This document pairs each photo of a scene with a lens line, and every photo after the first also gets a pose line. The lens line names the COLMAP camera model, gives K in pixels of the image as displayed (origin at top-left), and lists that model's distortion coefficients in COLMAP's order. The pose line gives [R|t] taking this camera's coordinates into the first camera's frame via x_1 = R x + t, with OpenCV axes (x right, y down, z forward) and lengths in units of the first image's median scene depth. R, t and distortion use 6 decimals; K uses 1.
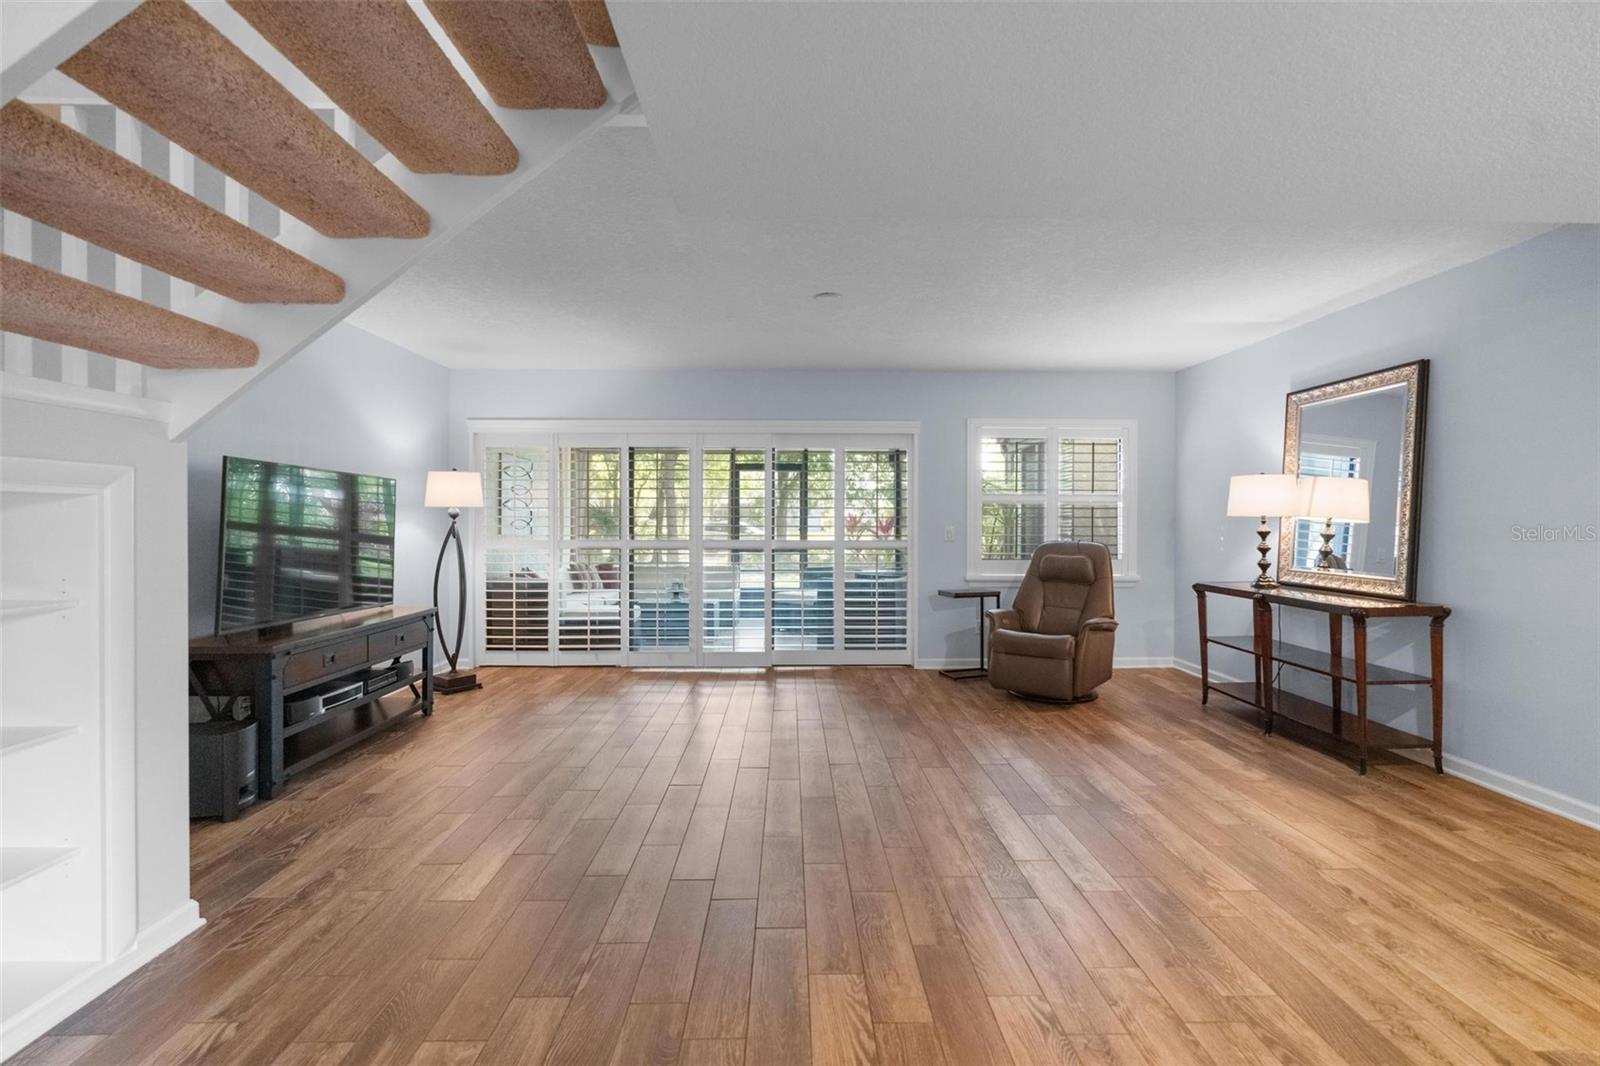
lens RADIAL K [[706.9, 0, 802.2], [0, 706.9, 530.0], [0, 0, 1]] dist [-0.003727, 0.000422]
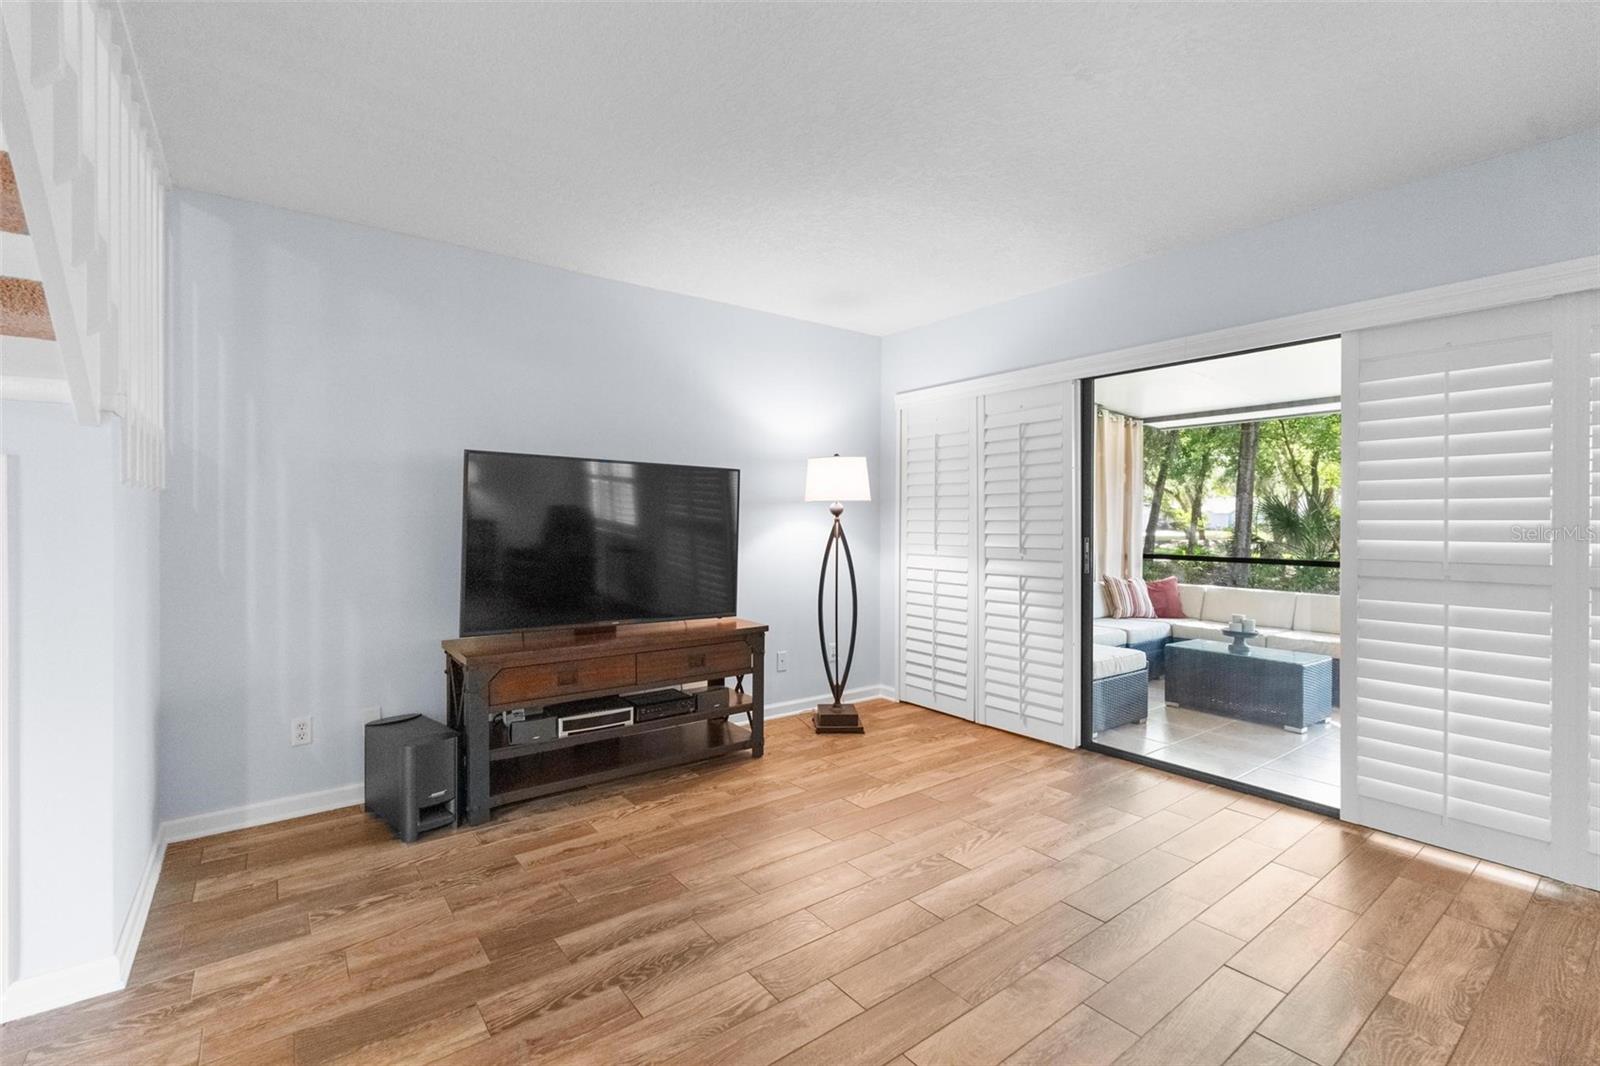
lens RADIAL K [[706.9, 0, 799.2], [0, 706.9, 517.6], [0, 0, 1]] dist [-0.003727, 0.000422]
pose [[0.589444, -0.002518, -0.807805, 0.204901], [-0.009302, 0.999908, -0.009904, -0.007793], [0.807756, 0.013353, 0.589366, 0.723290]]
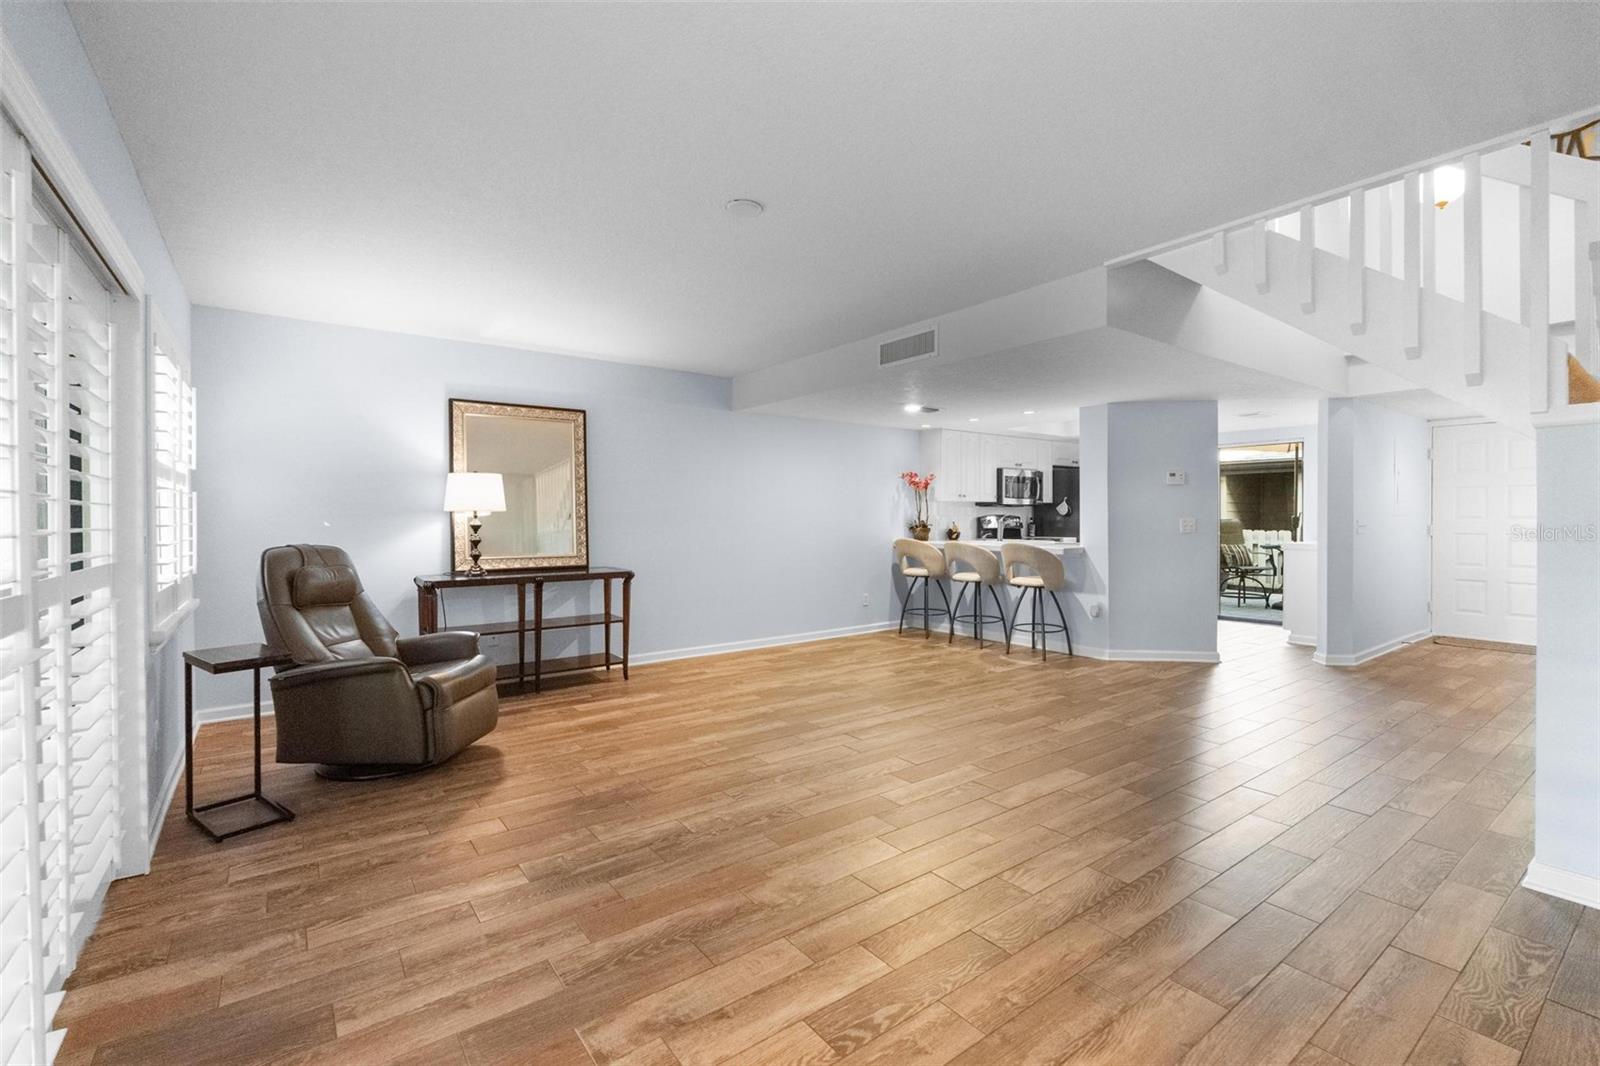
lens RADIAL K [[706.9, 0, 796.2], [0, 706.9, 518.5], [0, 0, 1]] dist [-0.003727, 0.000422]
pose [[-0.580060, -0.002415, 0.814571, -0.676832], [0.012020, 0.999861, 0.011524, -0.018846], [-0.814485, 0.016476, -0.579950, 1.580298]]
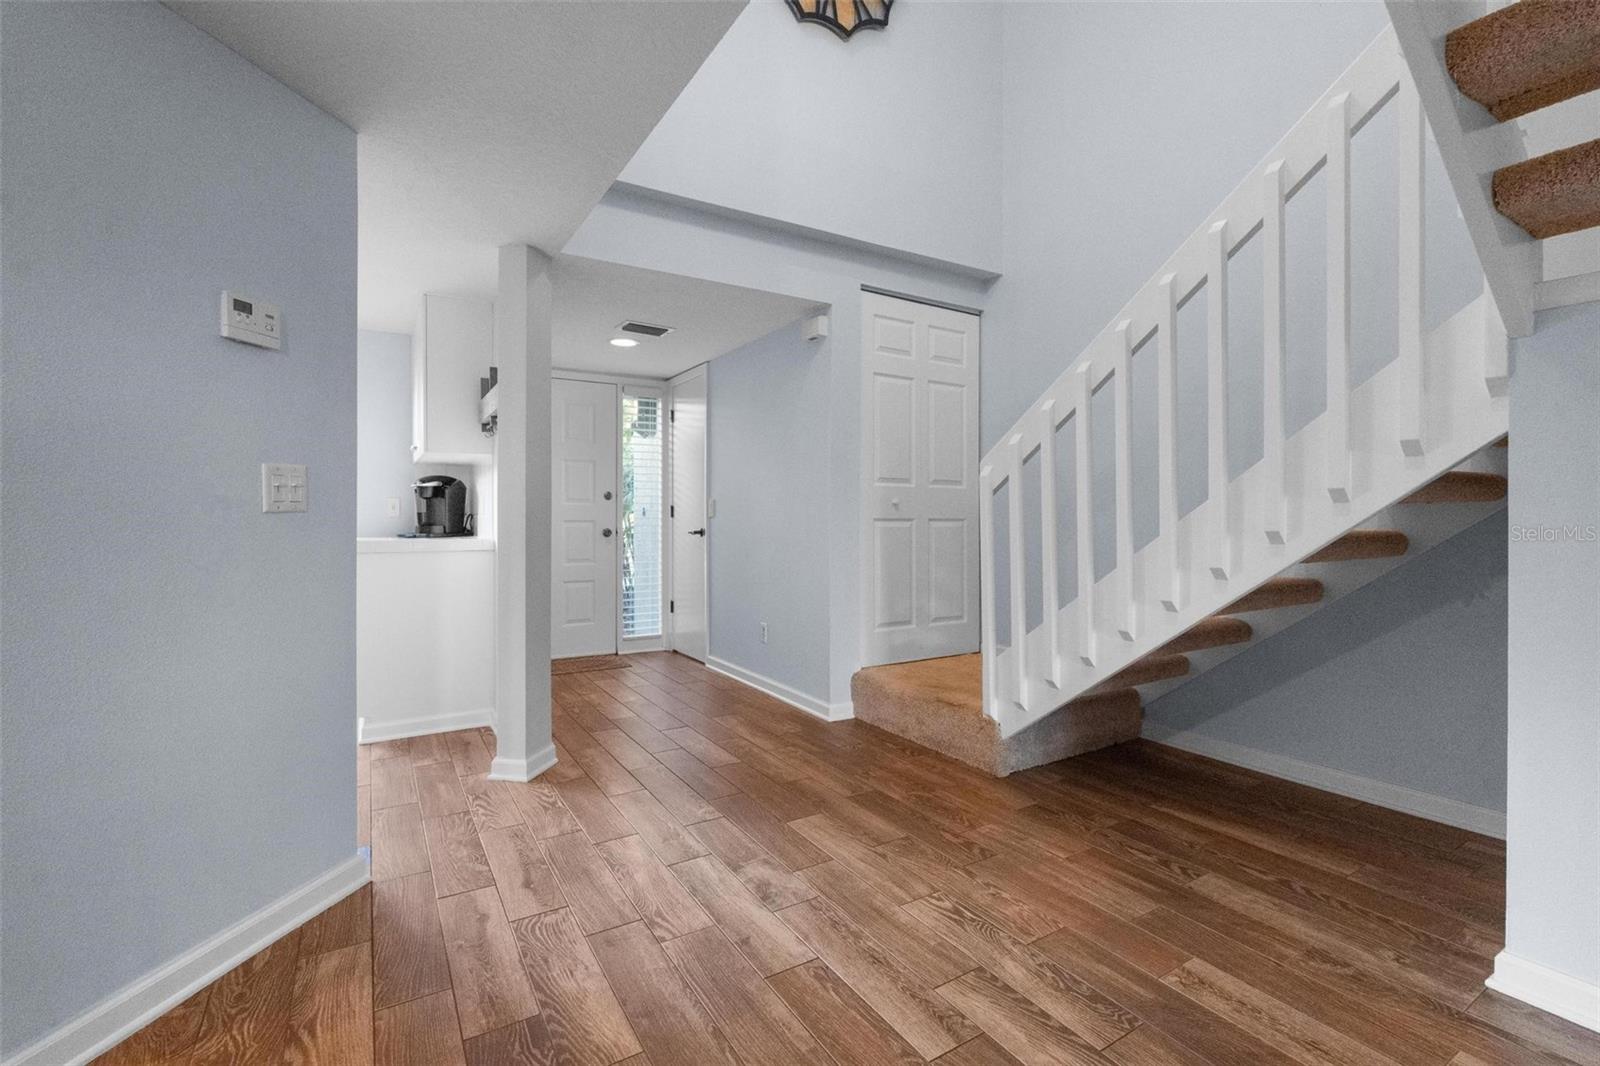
lens RADIAL K [[706.9, 0, 800.2], [0, 706.9, 519.5], [0, 0, 1]] dist [-0.003727, 0.000422]
pose [[-0.861760, 0.000110, -0.507316, 0.099010], [-0.006565, 0.999914, 0.011368, 0.044504], [0.507273, 0.013127, -0.861685, 0.468167]]
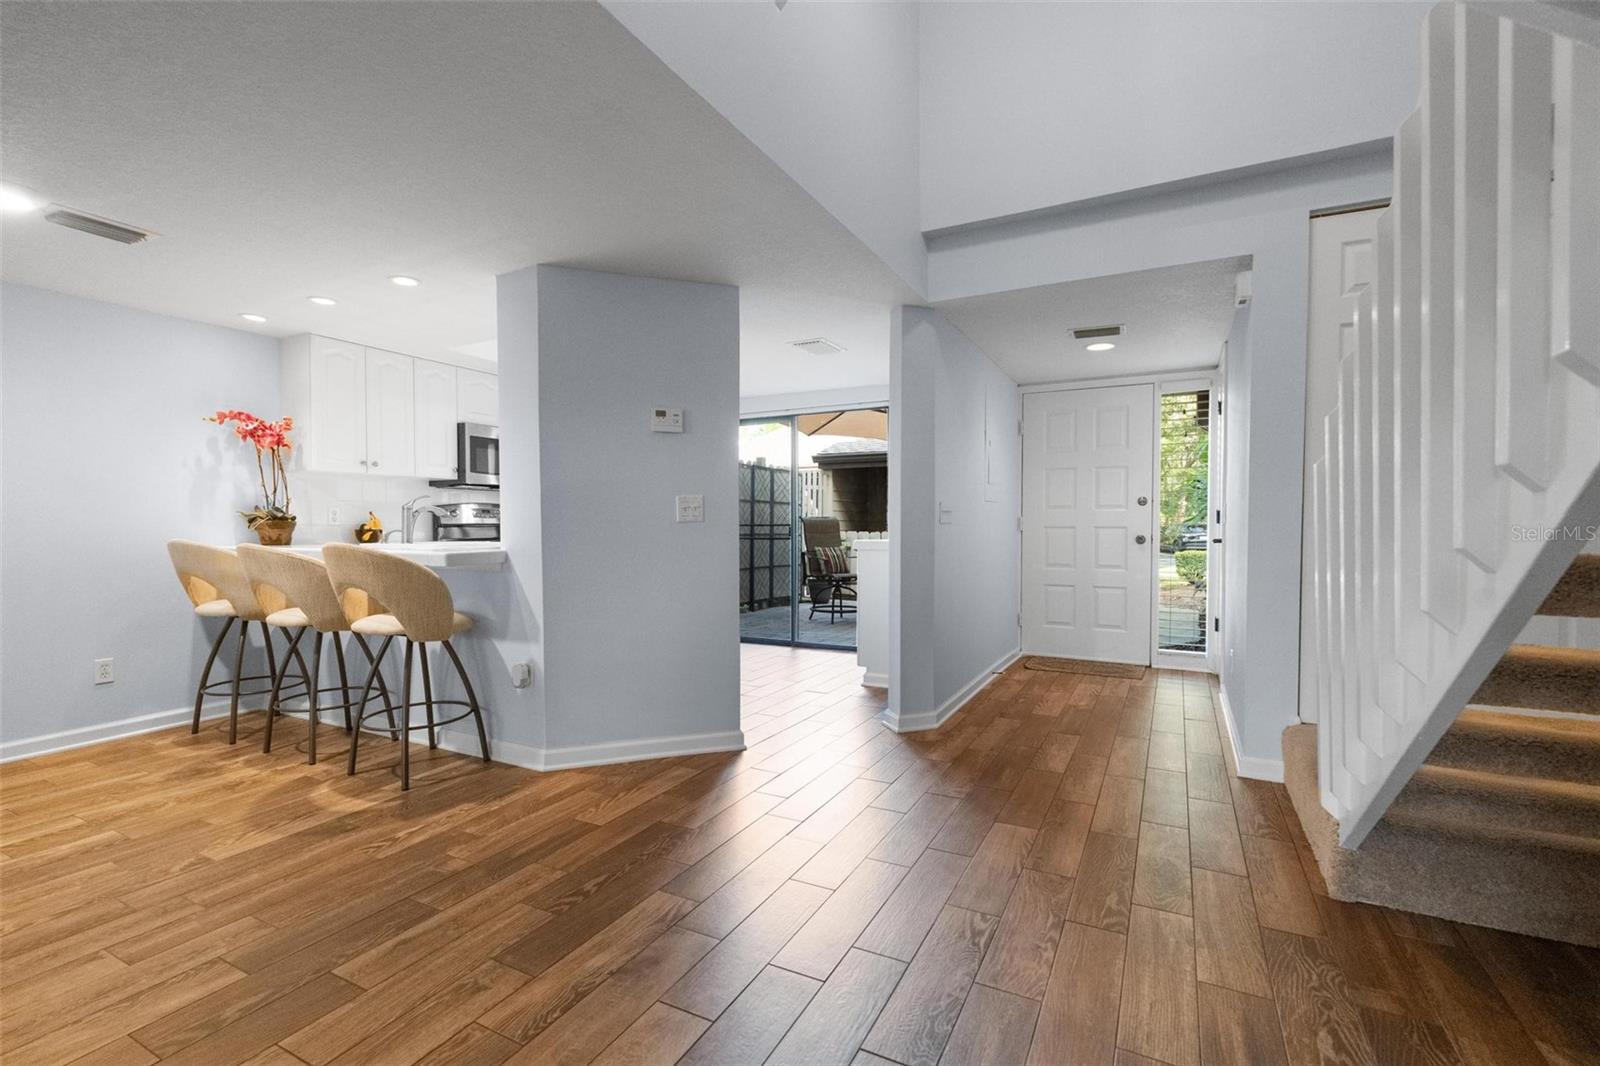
lens RADIAL K [[706.9, 0, 802.1], [0, 706.9, 540.6], [0, 0, 1]] dist [-0.003727, 0.000422]
pose [[-0.877722, -0.008868, 0.479089, -0.420095], [0.007346, 0.999462, 0.031959, 0.043253], [-0.479115, 0.031570, -0.877184, 0.578038]]
